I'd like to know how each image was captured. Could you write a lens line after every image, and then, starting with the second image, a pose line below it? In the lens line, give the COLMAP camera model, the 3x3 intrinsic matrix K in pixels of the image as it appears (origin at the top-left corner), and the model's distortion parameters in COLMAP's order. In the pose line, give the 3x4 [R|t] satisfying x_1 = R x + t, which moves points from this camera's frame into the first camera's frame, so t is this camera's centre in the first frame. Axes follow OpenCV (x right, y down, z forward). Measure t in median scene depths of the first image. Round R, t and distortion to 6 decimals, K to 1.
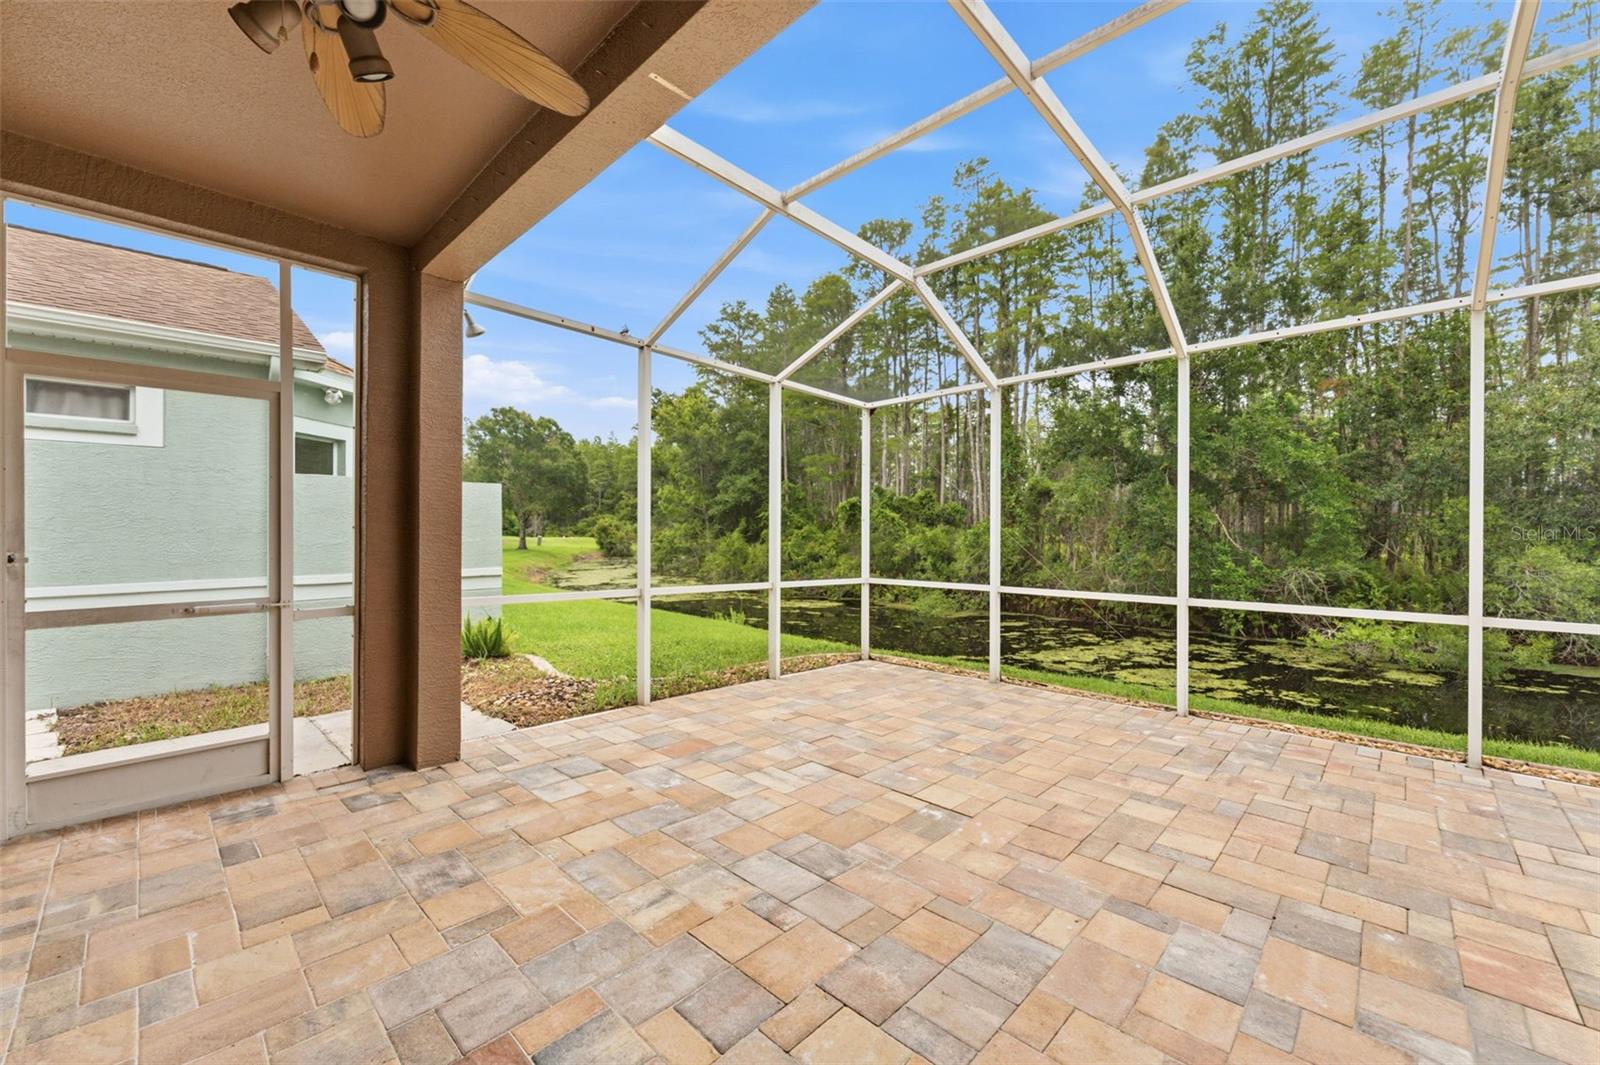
lens RADIAL K [[629.8, 0, 803.1], [0, 629.8, 538.0], [0, 0, 1]] dist [0.000156, 0.000077]
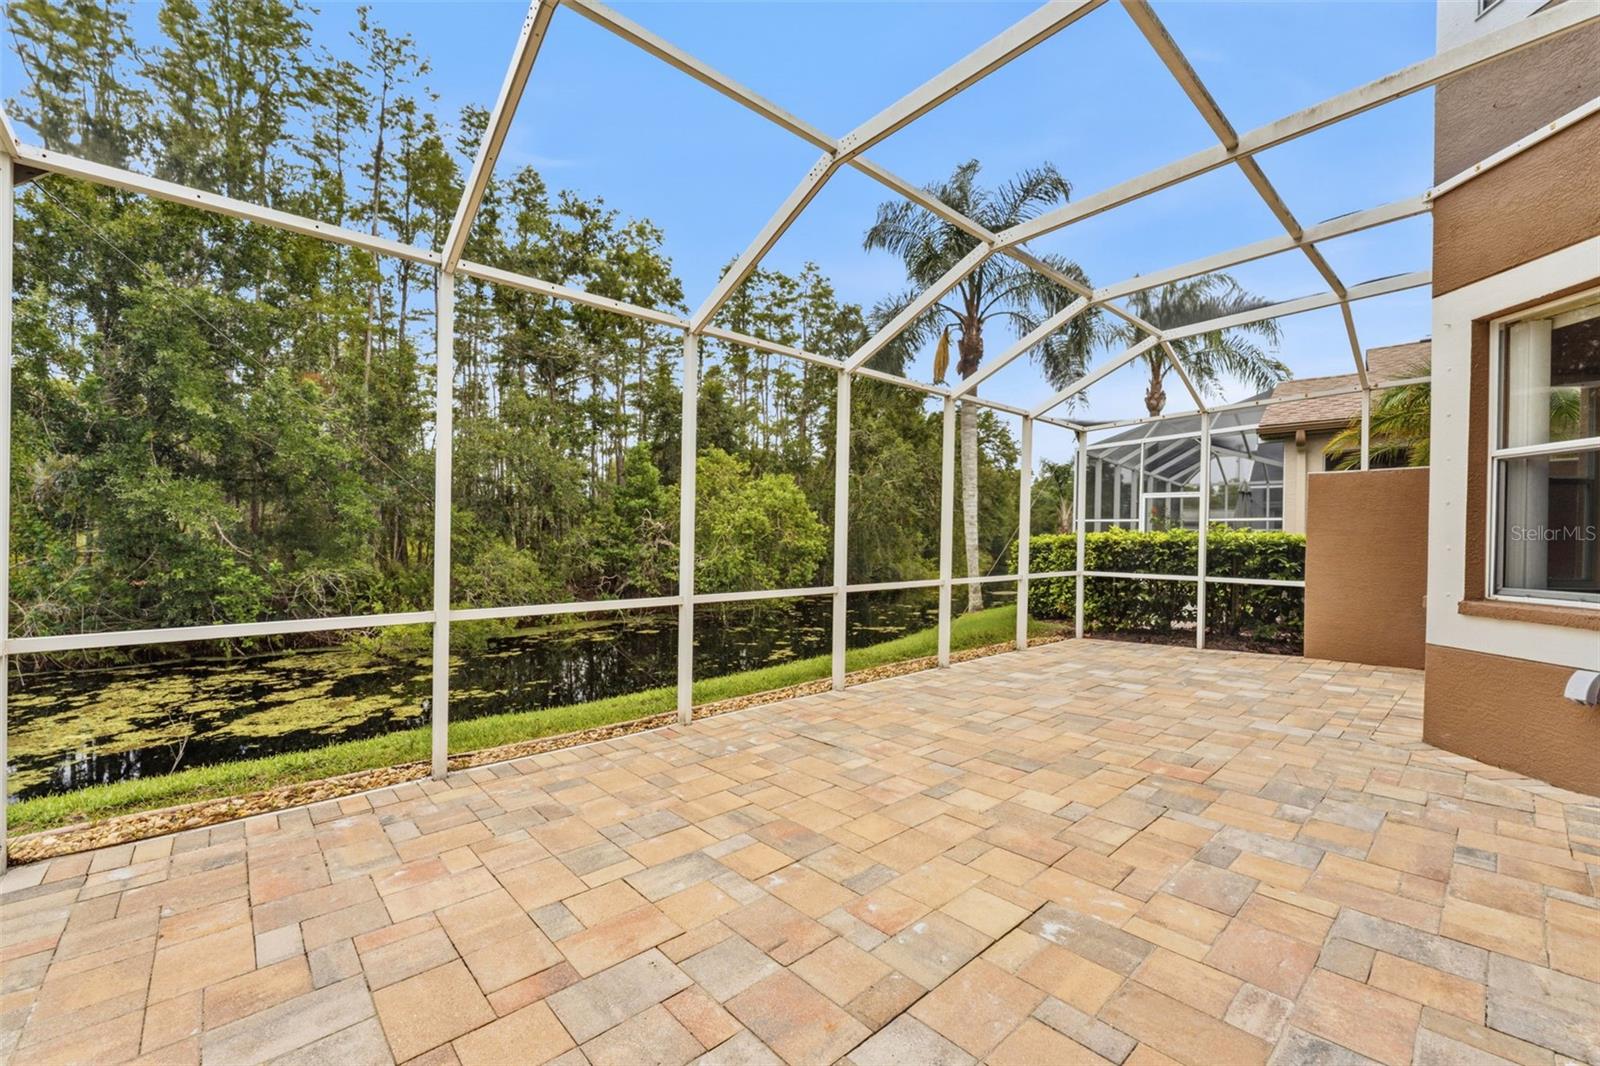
lens RADIAL K [[637.3, 0, 792.6], [0, 637.3, 530.1], [0, 0, 1]] dist [-0.000104, -0.000142]
pose [[0.090049, 0.011620, 0.995870, -0.453552], [0.004287, 0.999918, -0.012055, 0.015717], [-0.995928, 0.005355, 0.089992, 1.099308]]
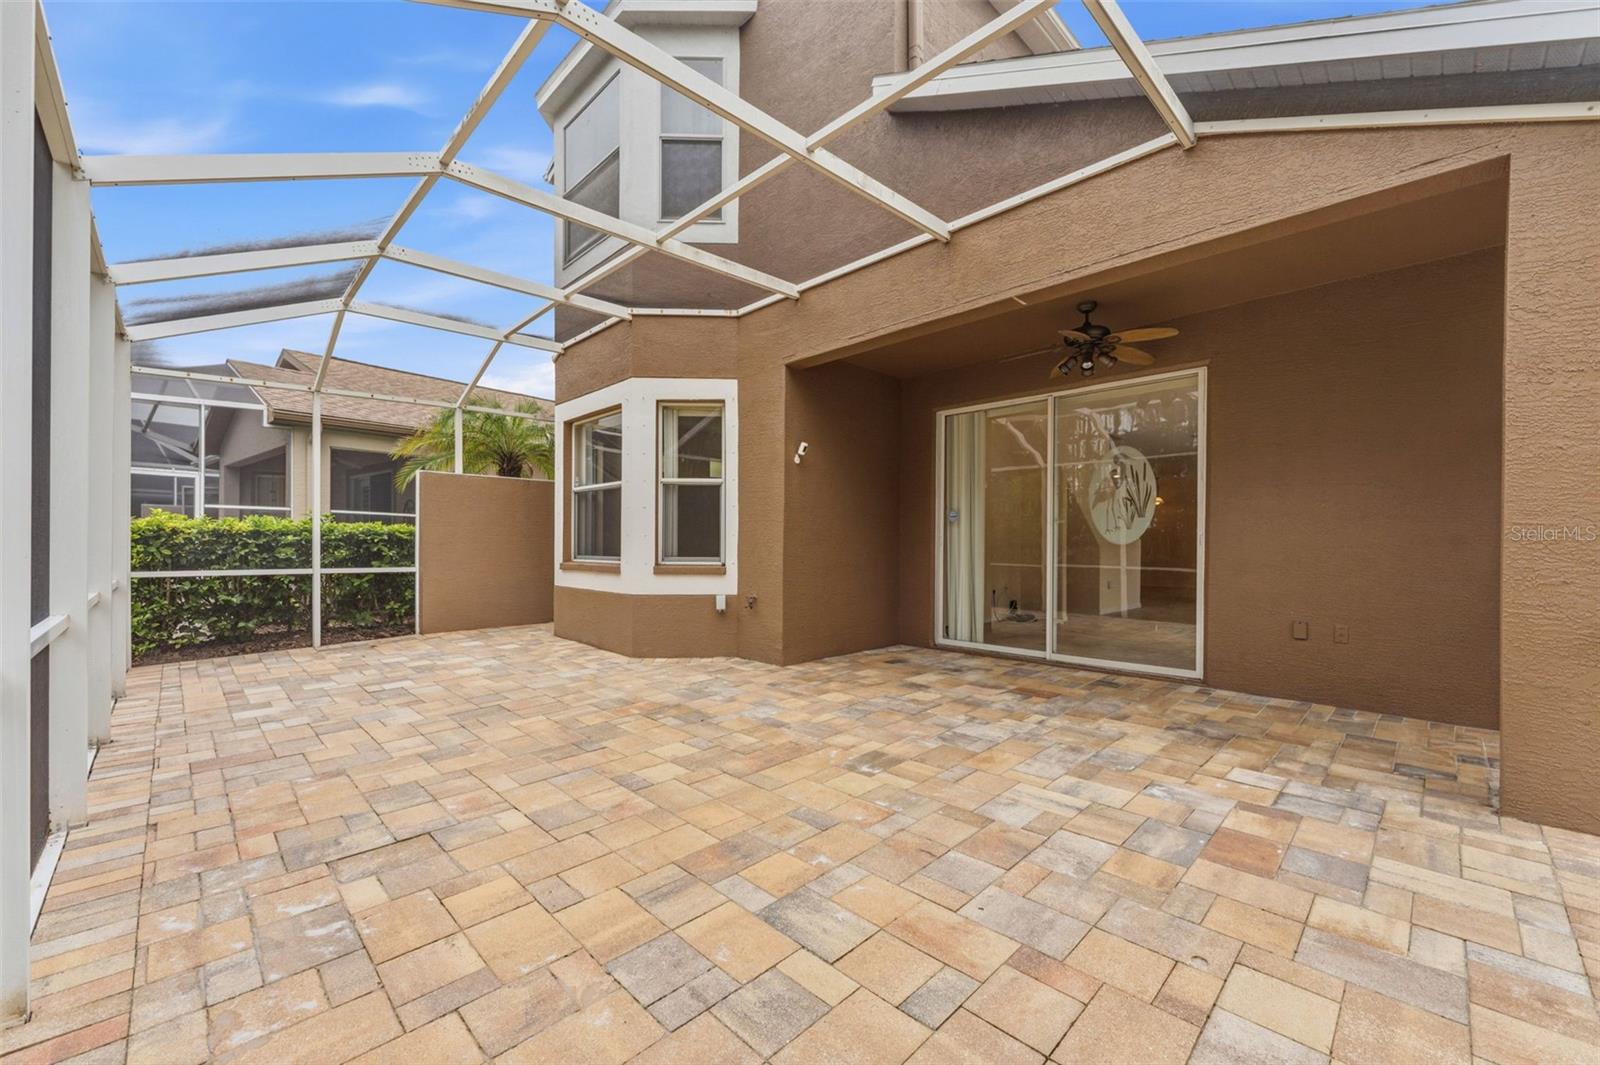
lens RADIAL K [[651.4, 0, 800.0], [0, 651.4, 532.5], [0, 0, 1]] dist [-0.001402, -0.000252]
pose [[-0.999368, -0.008038, 0.034618, 0.261735], [-0.008173, 0.999960, -0.003753, 0.036449], [-0.034587, -0.004034, -0.999394, 1.912179]]
